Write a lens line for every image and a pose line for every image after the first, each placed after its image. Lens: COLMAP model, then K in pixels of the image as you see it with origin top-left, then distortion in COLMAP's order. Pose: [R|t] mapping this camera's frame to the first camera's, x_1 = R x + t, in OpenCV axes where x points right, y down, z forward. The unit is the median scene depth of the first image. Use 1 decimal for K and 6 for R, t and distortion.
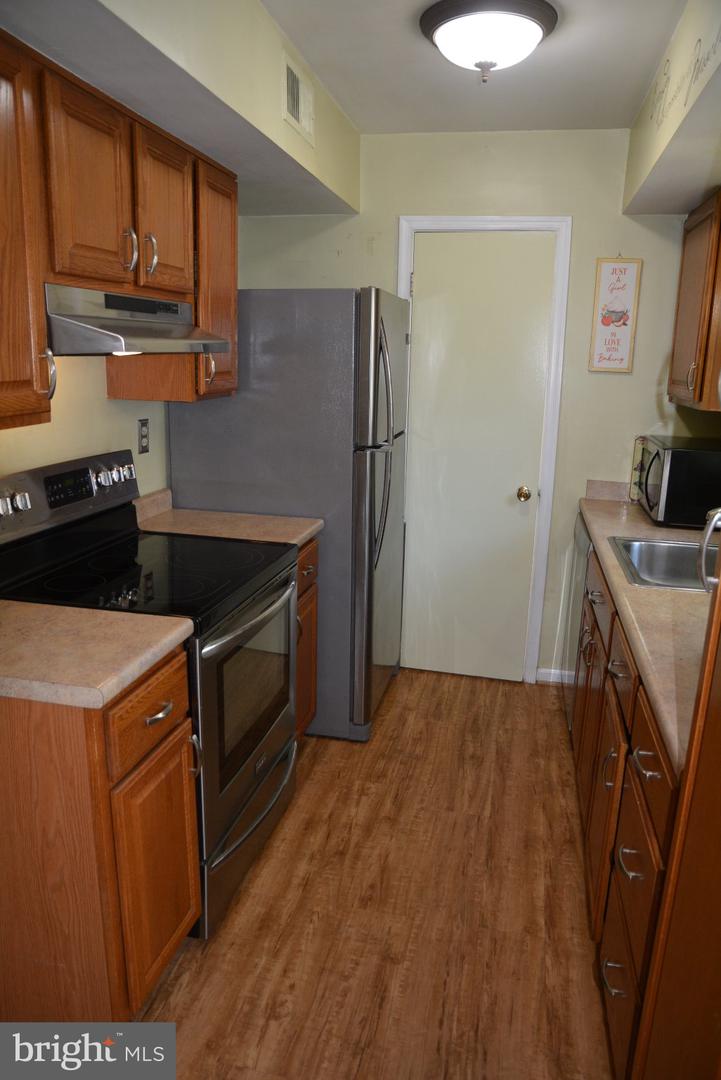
lens RADIAL K [[752.3, 0, 376.3], [0, 752.3, 550.6], [0, 0, 1]] dist [-0.114786, 0.079542]
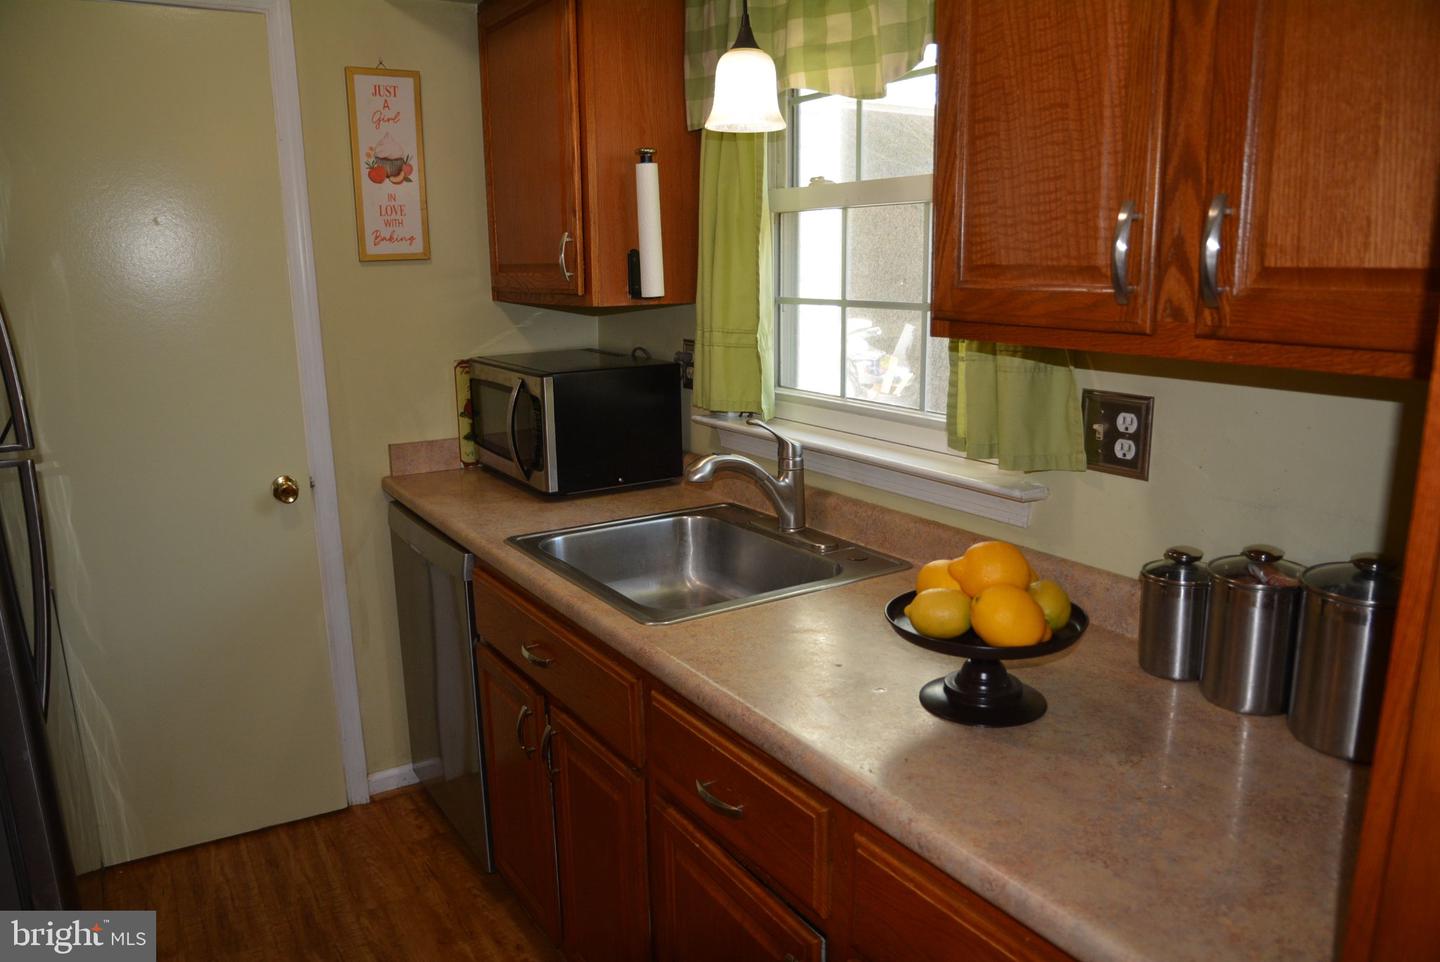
lens RADIAL K [[1003.1, 0, 713.9], [0, 1003.1, 486.0], [0, 0, 1]] dist [-0.114786, 0.079542]
pose [[0.721914, -0.192353, 0.664711, -0.062960], [0.207232, 0.976598, 0.057541, -0.058411], [-0.660224, 0.096209, 0.744881, 0.263876]]
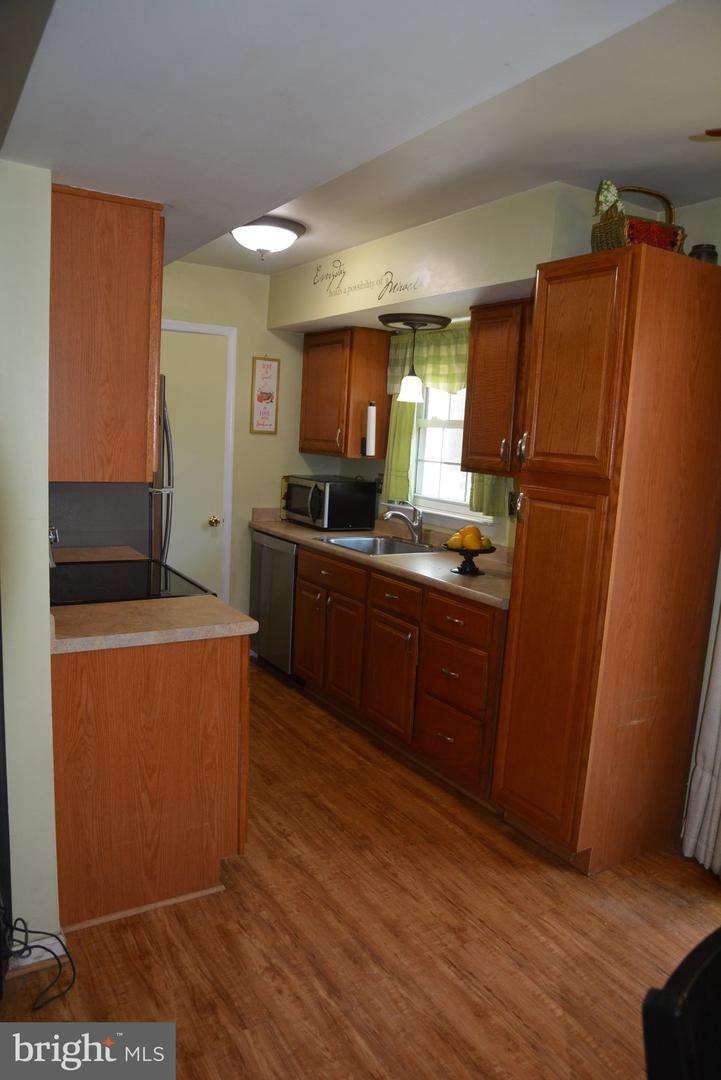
lens RADIAL K [[752.3, 0, 376.3], [0, 752.3, 550.6], [0, 0, 1]] dist [-0.114786, 0.079542]
pose [[0.717524, -0.094926, 0.690035, -0.582809], [0.139238, 0.990222, -0.008563, 0.033372], [-0.682475, 0.102223, 0.723725, -0.206768]]
